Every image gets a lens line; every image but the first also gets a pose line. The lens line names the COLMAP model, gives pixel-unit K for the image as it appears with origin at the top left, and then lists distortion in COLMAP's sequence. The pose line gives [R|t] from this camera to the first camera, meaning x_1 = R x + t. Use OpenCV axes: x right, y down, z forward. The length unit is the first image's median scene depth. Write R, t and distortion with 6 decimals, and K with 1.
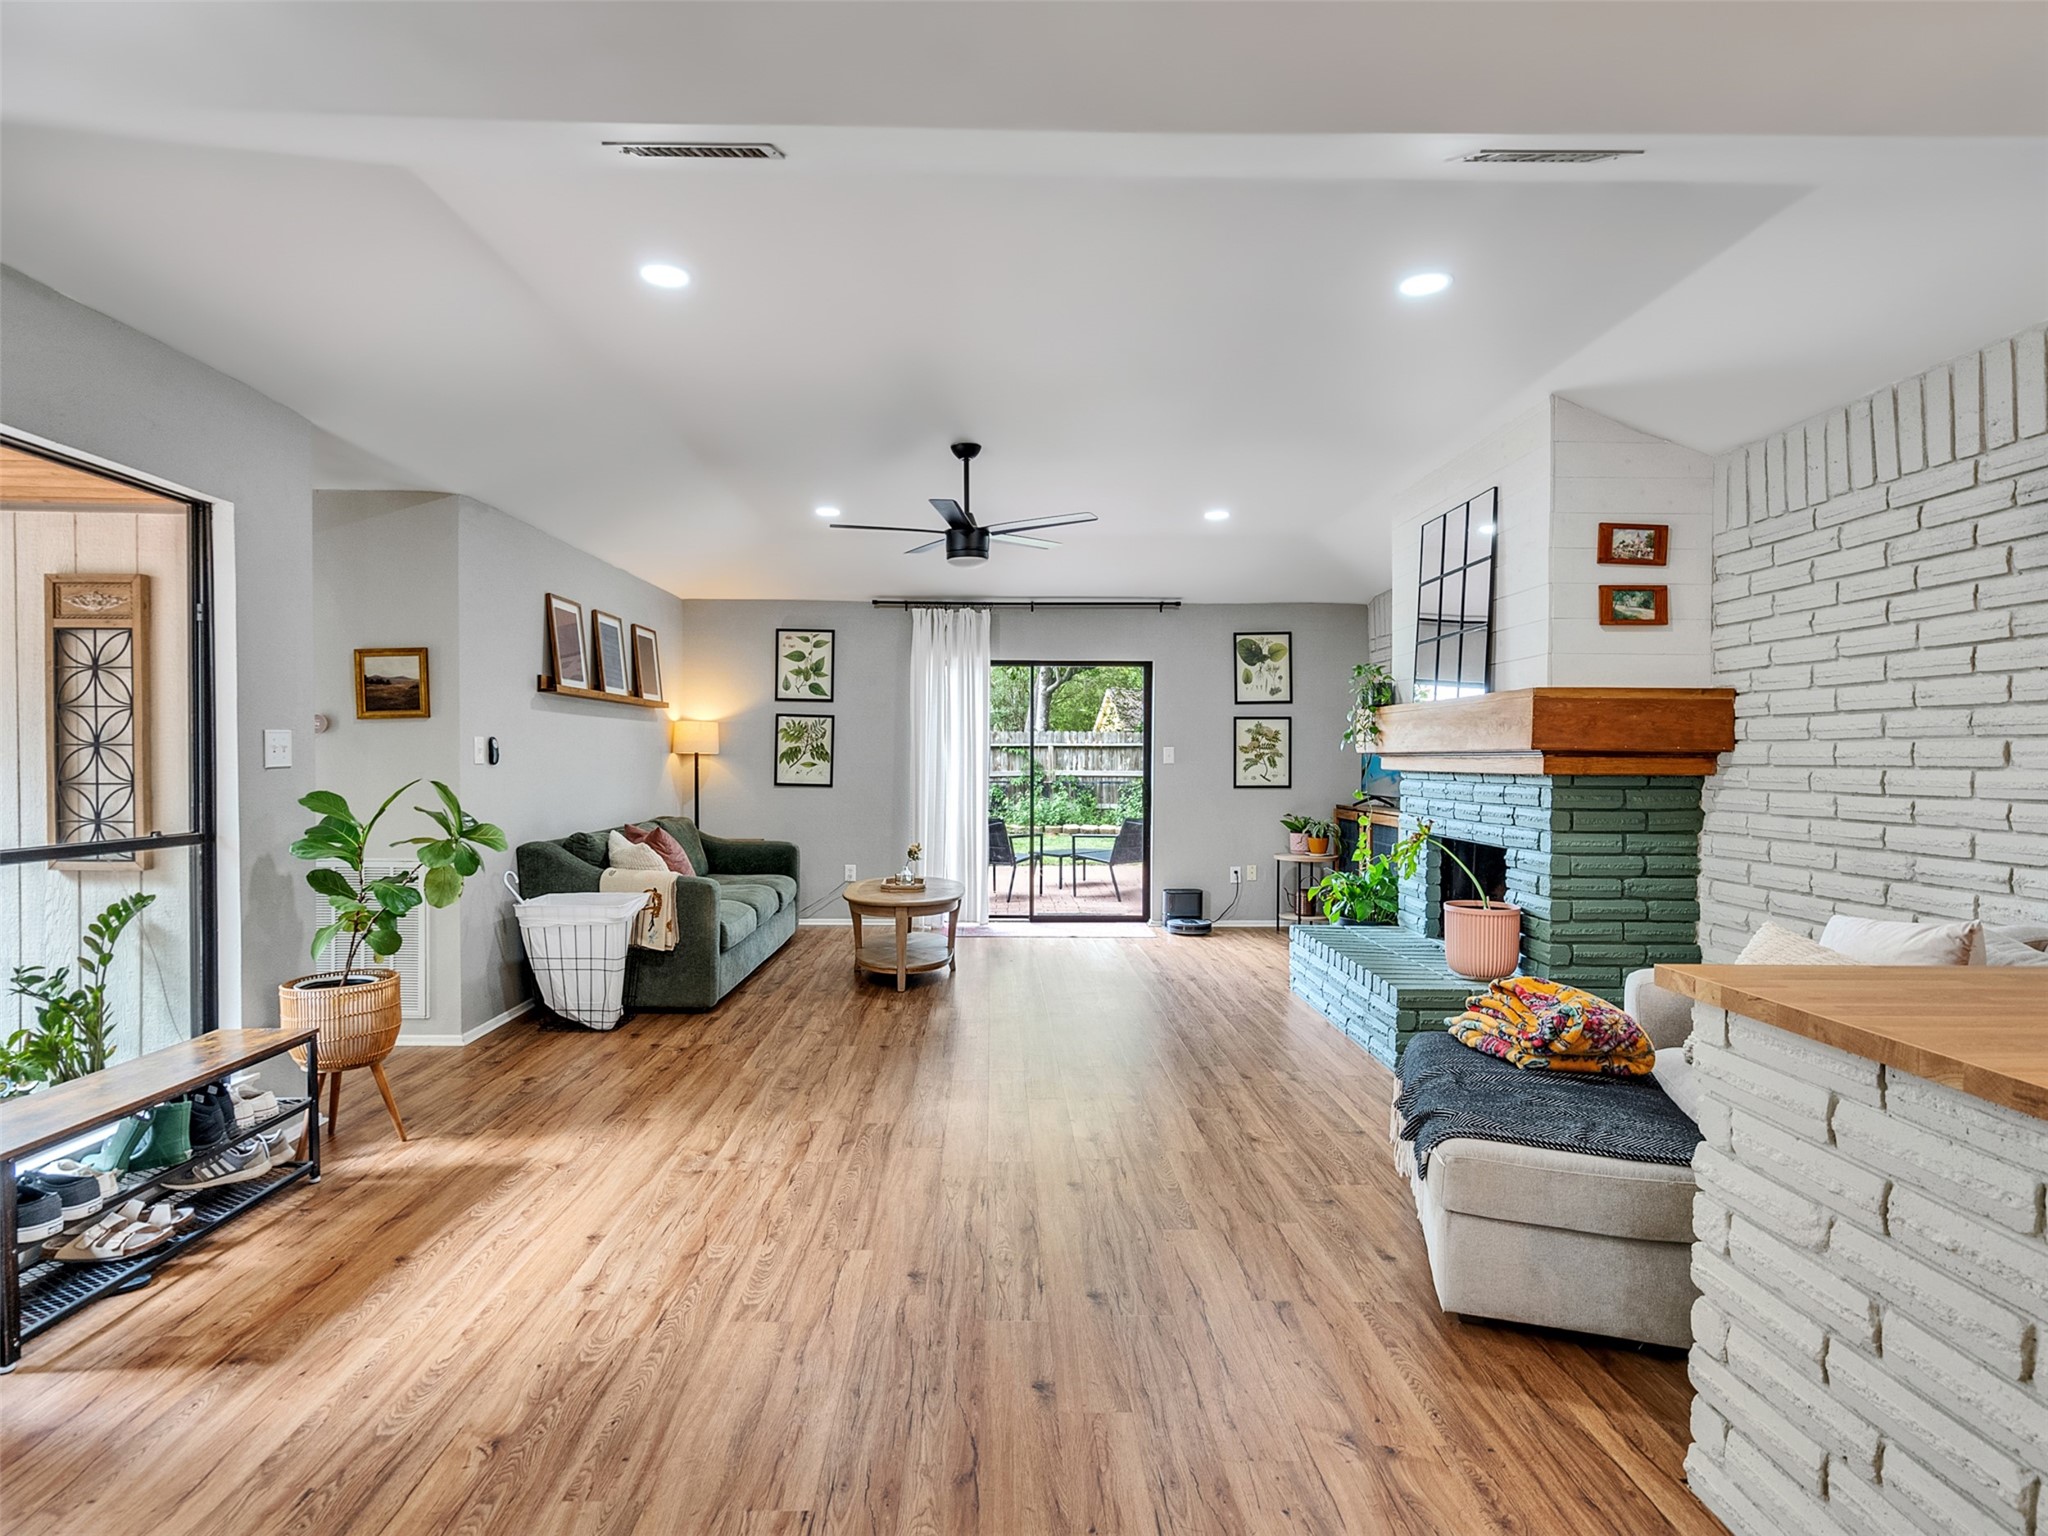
lens RADIAL K [[1051.6, 0, 1018.2], [0, 1051.6, 773.8], [0, 0, 1]] dist [-0.011772, -0.000321]
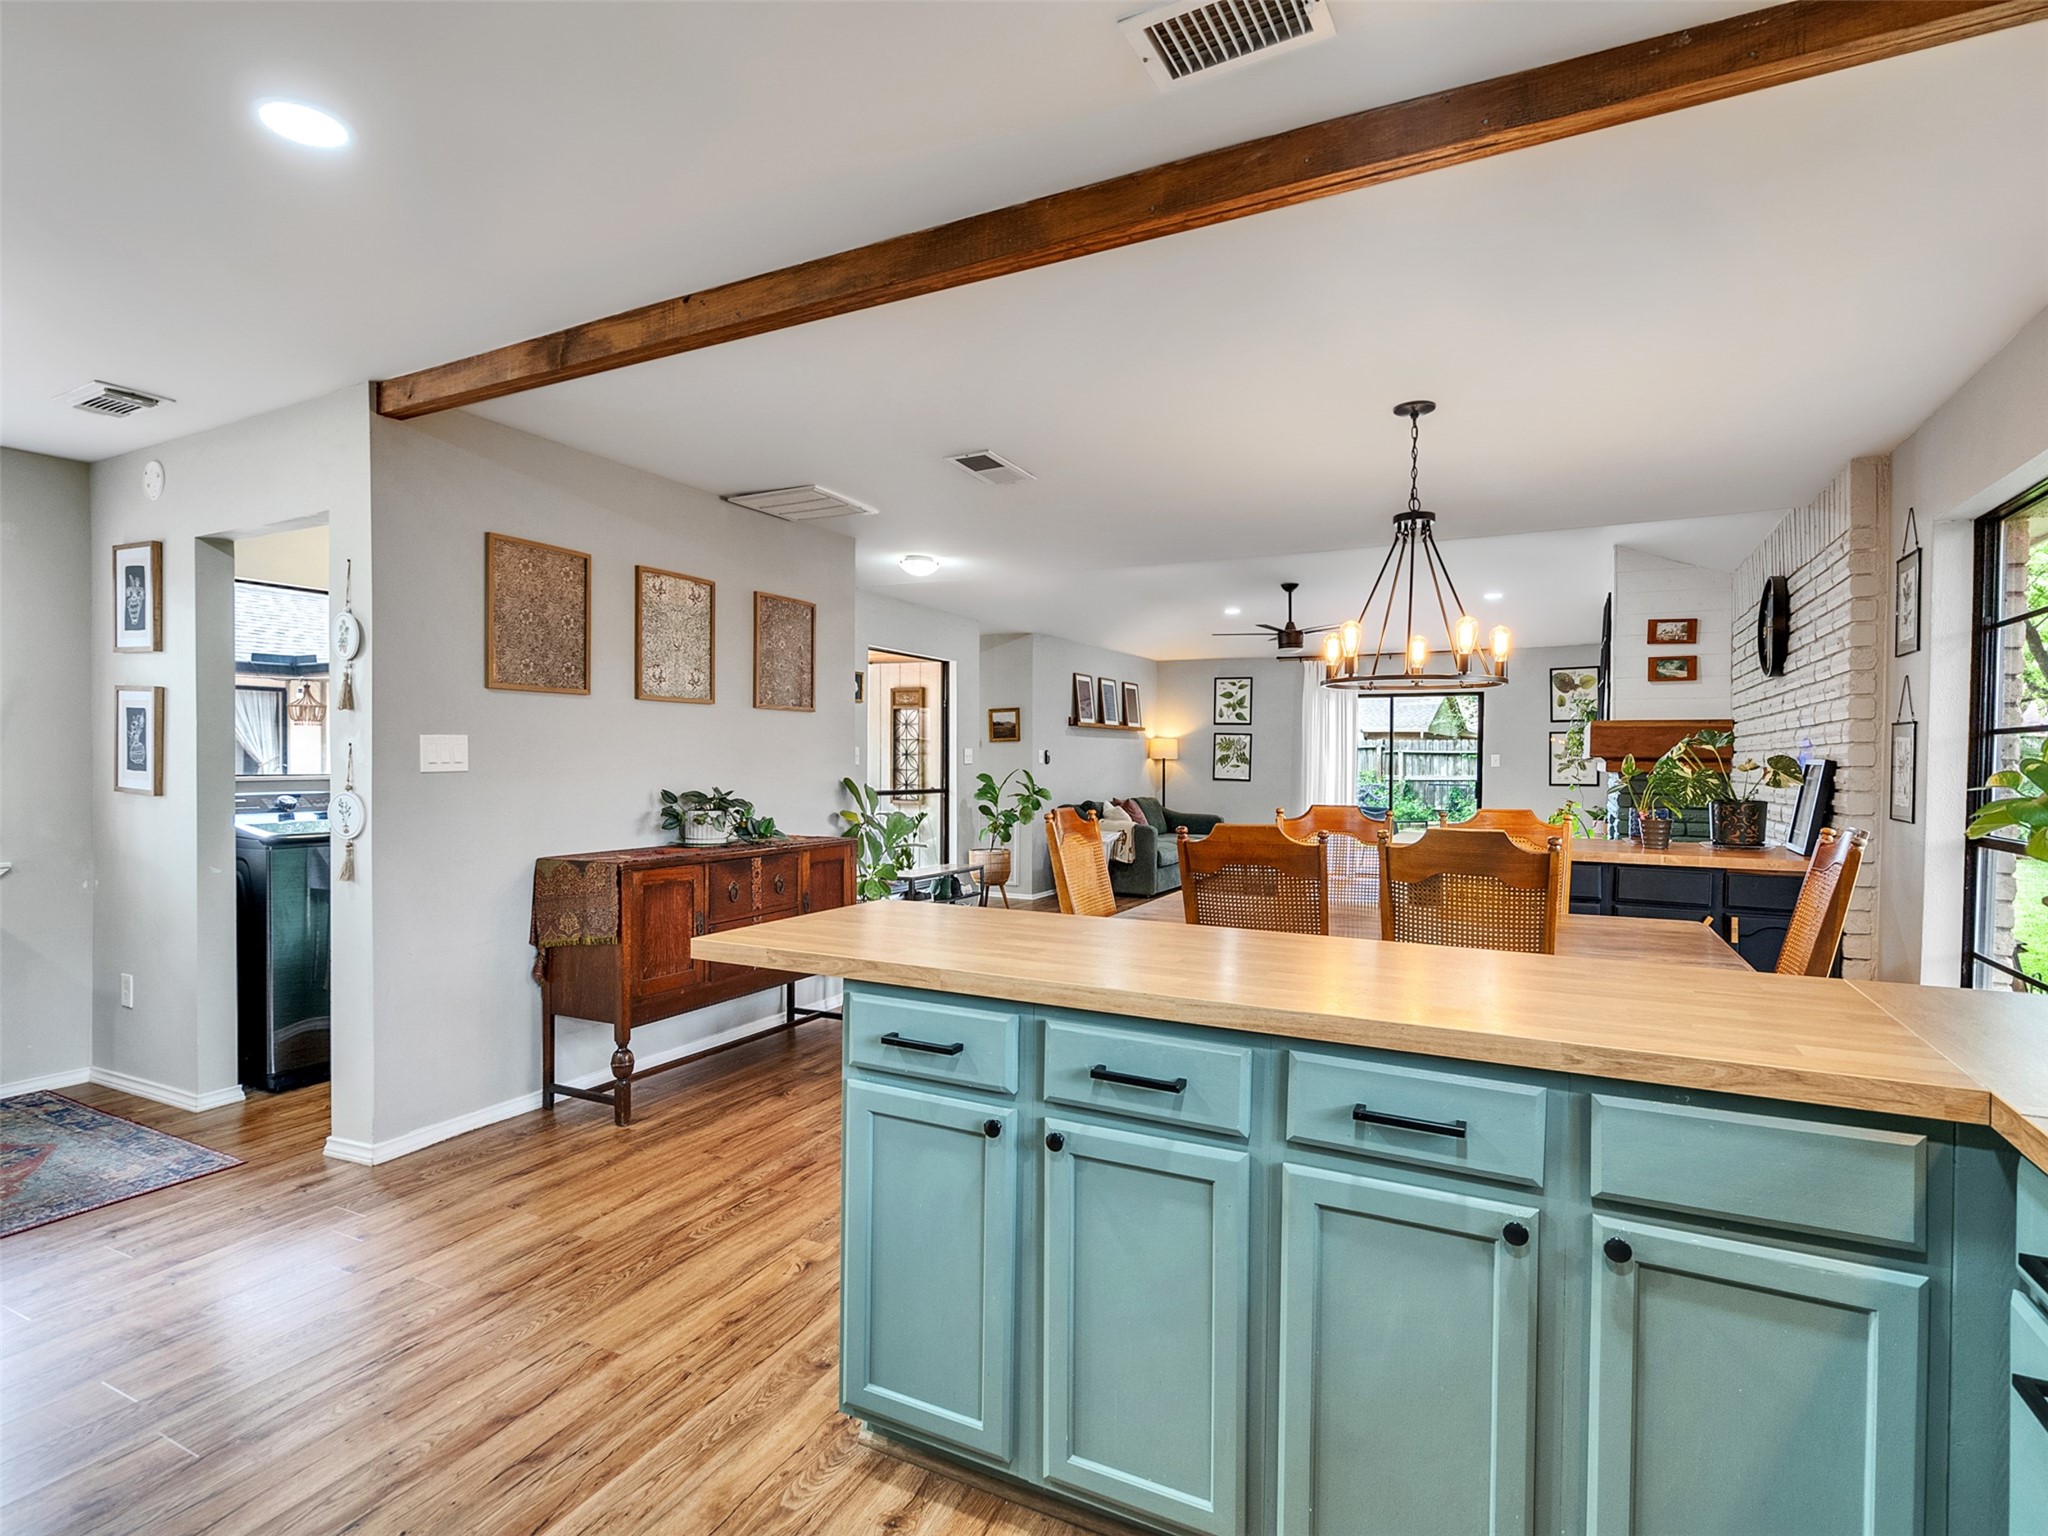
lens RADIAL K [[1051.6, 0, 1018.8], [0, 1051.6, 775.2], [0, 0, 1]] dist [-0.011772, -0.000321]
pose [[0.879624, 0.009491, -0.475576, 0.394575], [-0.011505, 0.999933, -0.001324, 0.015646], [0.475531, 0.006636, 0.879674, -0.768541]]
